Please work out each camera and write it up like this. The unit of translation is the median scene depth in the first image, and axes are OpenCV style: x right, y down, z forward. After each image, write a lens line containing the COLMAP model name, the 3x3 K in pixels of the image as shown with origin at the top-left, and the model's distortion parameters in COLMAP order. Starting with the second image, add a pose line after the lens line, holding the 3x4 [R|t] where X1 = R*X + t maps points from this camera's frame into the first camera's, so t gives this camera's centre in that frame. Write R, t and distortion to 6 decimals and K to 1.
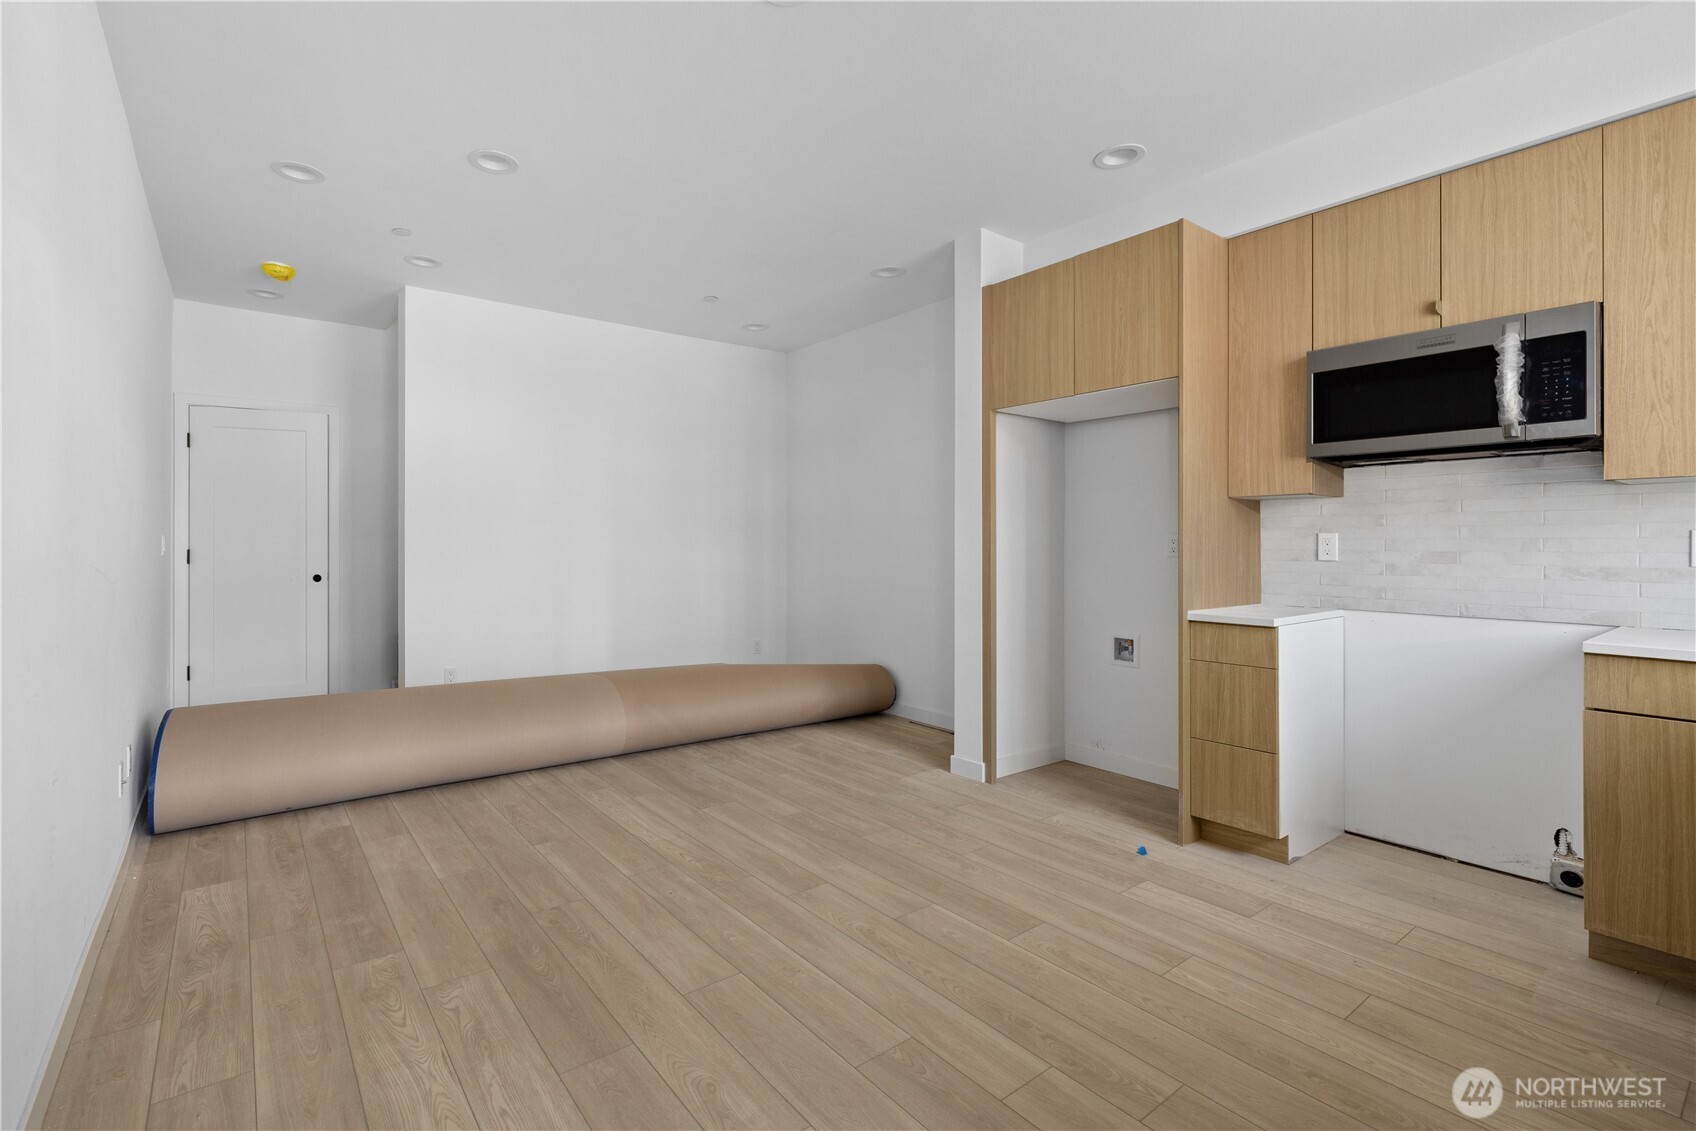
lens RADIAL K [[765.8, 0, 775.2], [0, 765.8, 541.2], [0, 0, 1]] dist [-0.000044, 0.000210]
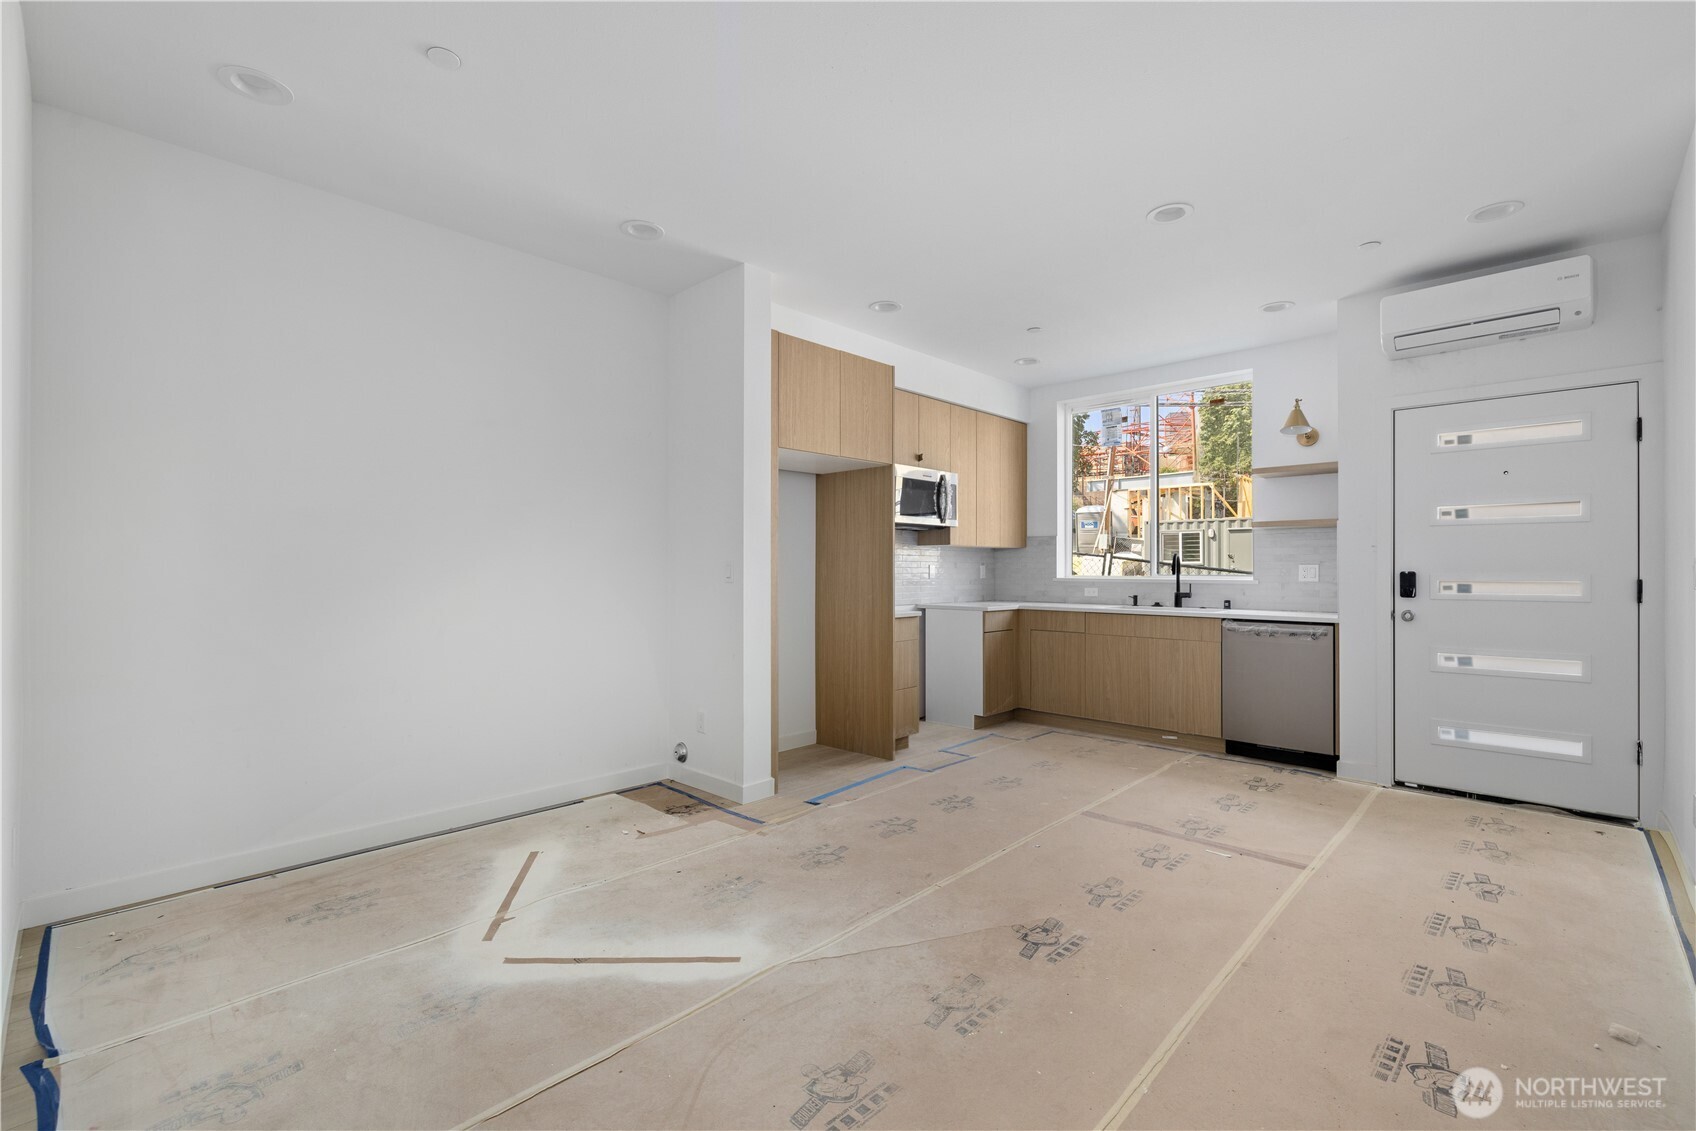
lens RADIAL K [[736.8, 0, 851.3], [0, 736.8, 569.7], [0, 0, 1]] dist [-0.001221, -0.000181]
pose [[-0.190909, 0.001402, 0.981607, -1.024765], [0.000065, 0.999999, -0.001416, 0.005054], [-0.981608, -0.000207, -0.190909, 1.485067]]
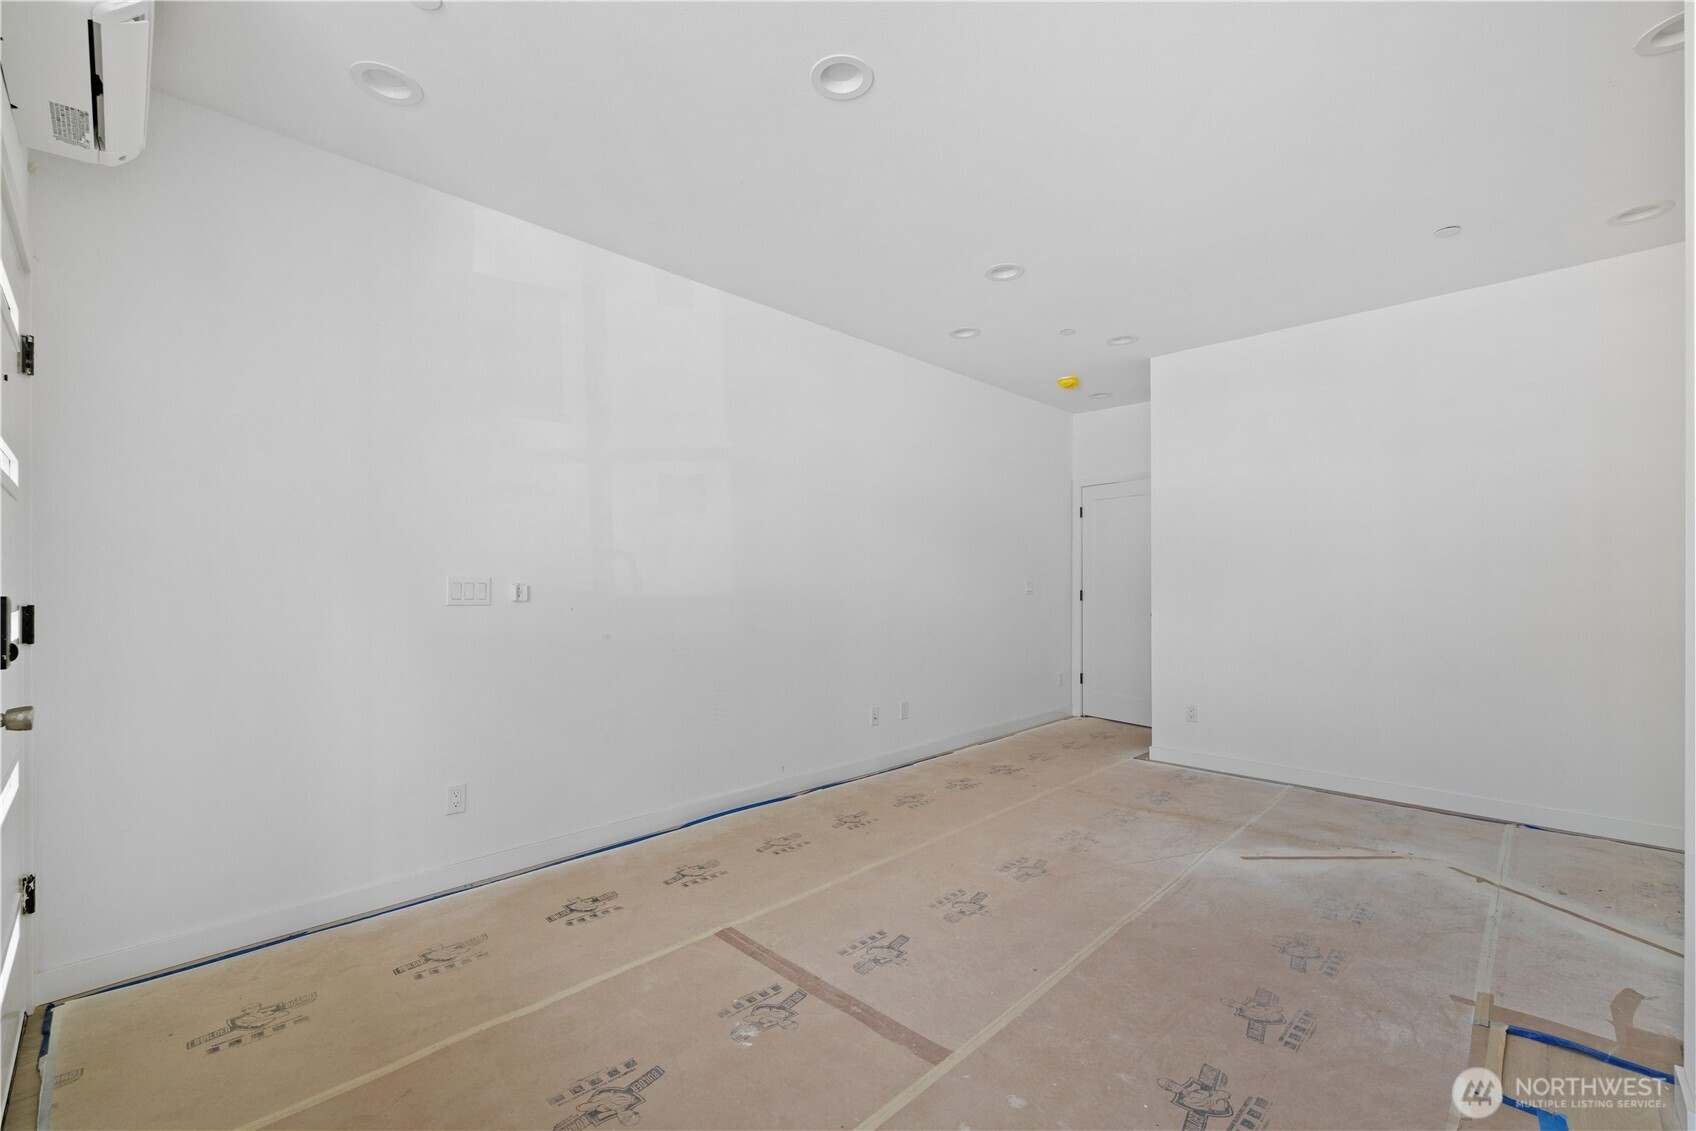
lens RADIAL K [[706.9, 0, 845.6], [0, 706.9, 568.1], [0, 0, 1]] dist [-0.000304, 0.000320]
pose [[0.174382, -0.018819, -0.984498, 0.790599], [-0.000611, 0.999815, -0.019220, -0.005063], [0.984678, 0.003953, 0.174338, 0.637392]]
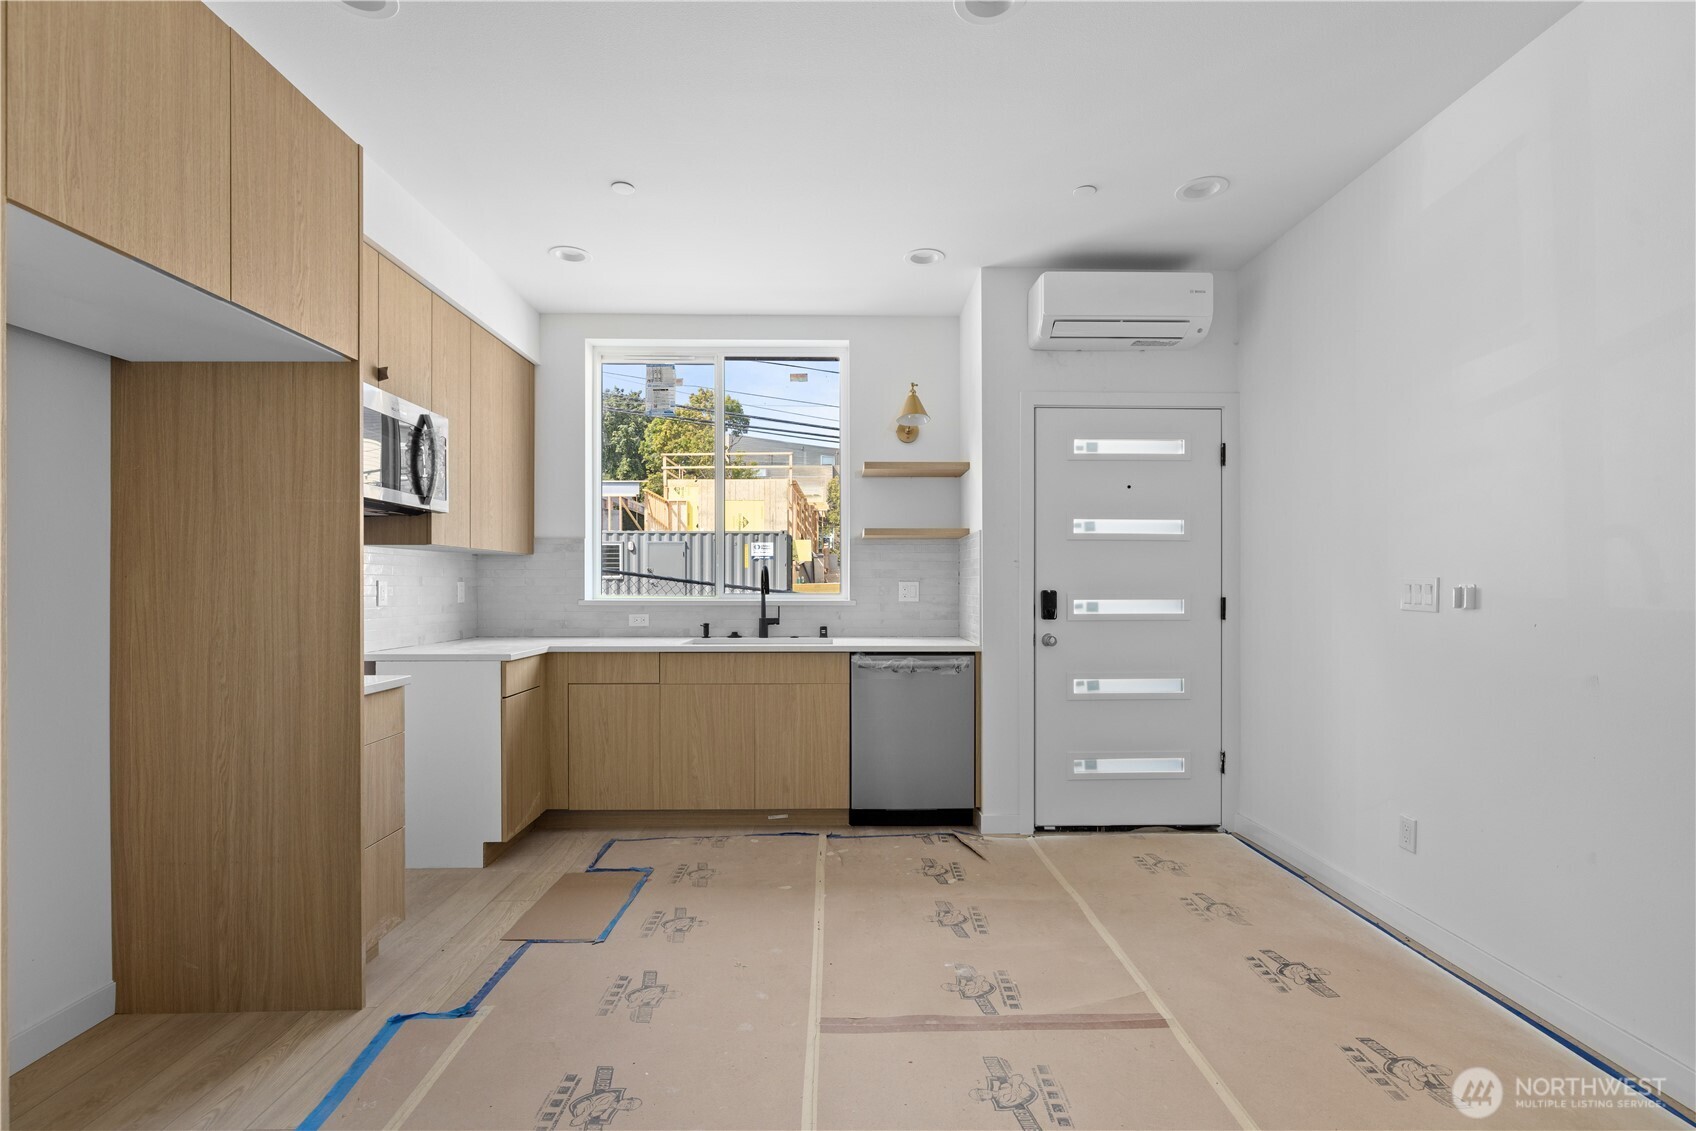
lens RADIAL K [[768.7, 0, 846.8], [0, 768.7, 586.8], [0, 0, 1]] dist [-0.006247, -0.000020]
pose [[-0.827539, 0.000779, 0.561408, -0.278365], [0.002091, 0.999996, 0.001694, -0.002323], [-0.561405, 0.002575, -0.827537, 1.446805]]
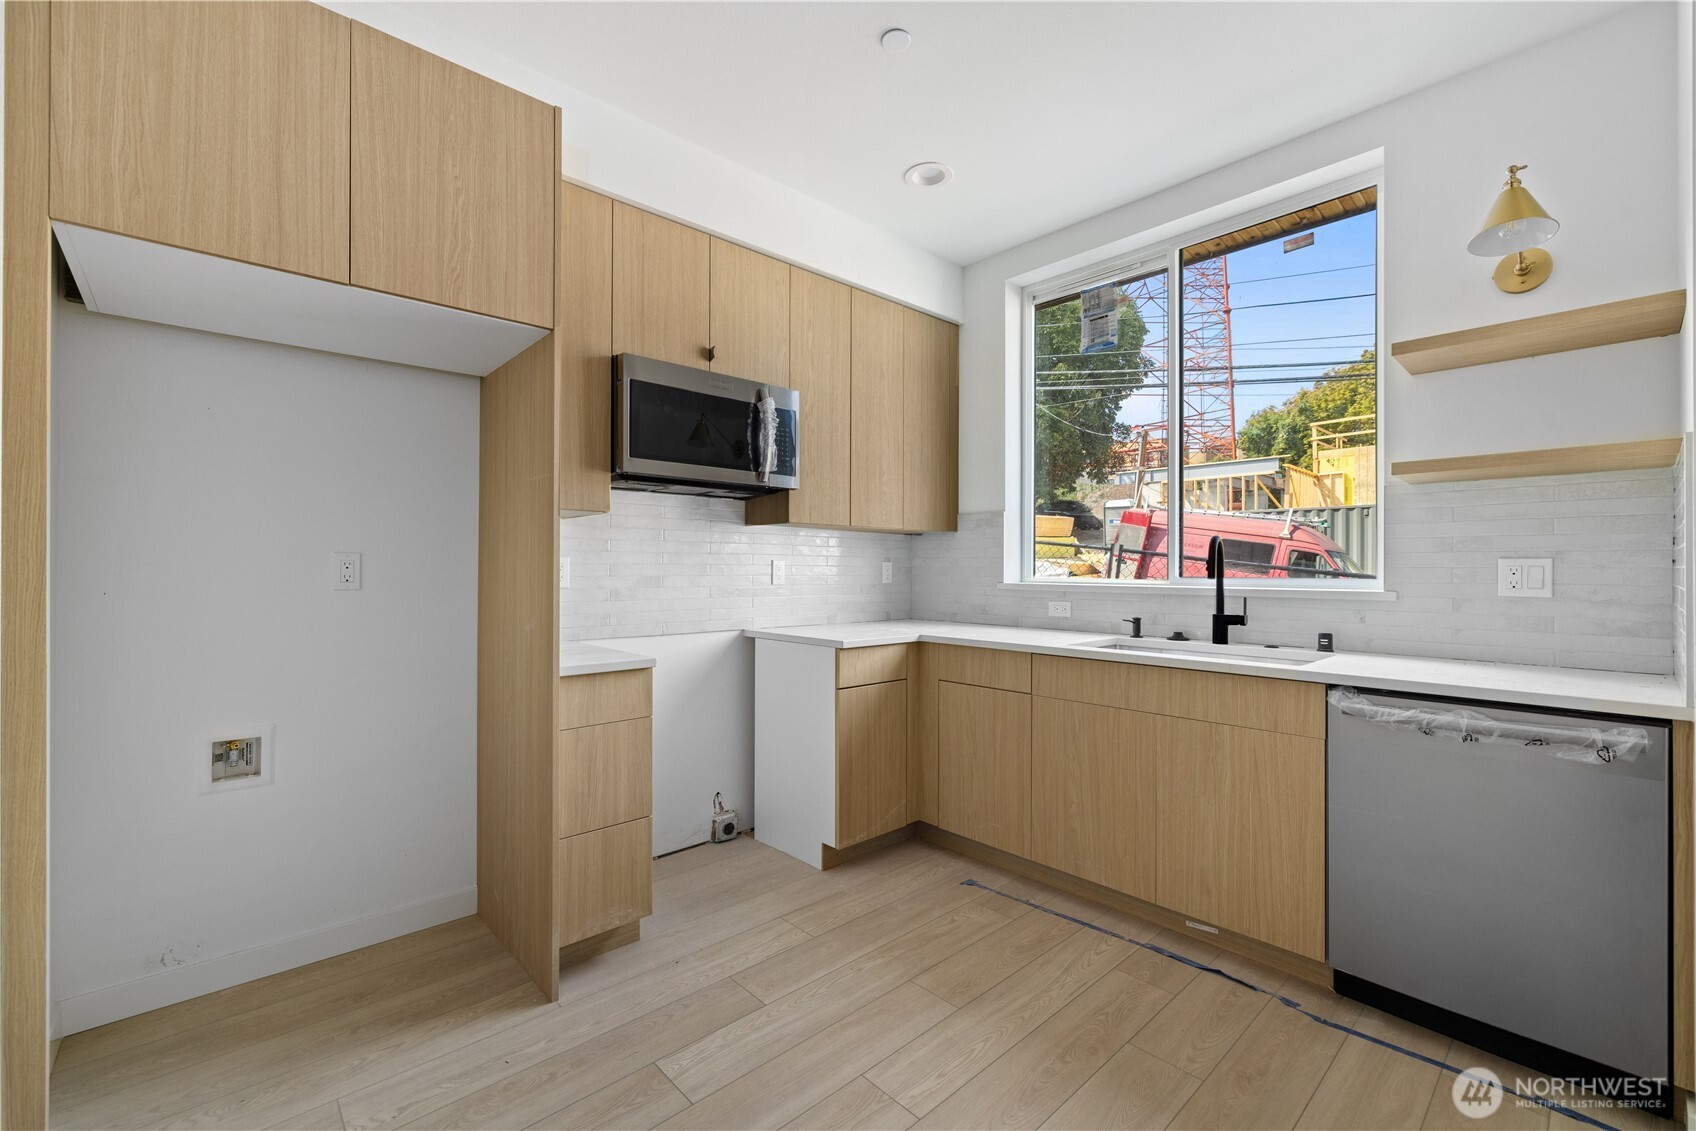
lens RADIAL K [[706.9, 0, 845.6], [0, 706.9, 568.1], [0, 0, 1]] dist [-0.000304, 0.000320]
pose [[-0.124919, 0.002385, 0.992164, -0.155421], [-0.002293, 0.999994, -0.002693, 0.003958], [-0.992164, -0.002612, -0.124913, 0.881833]]
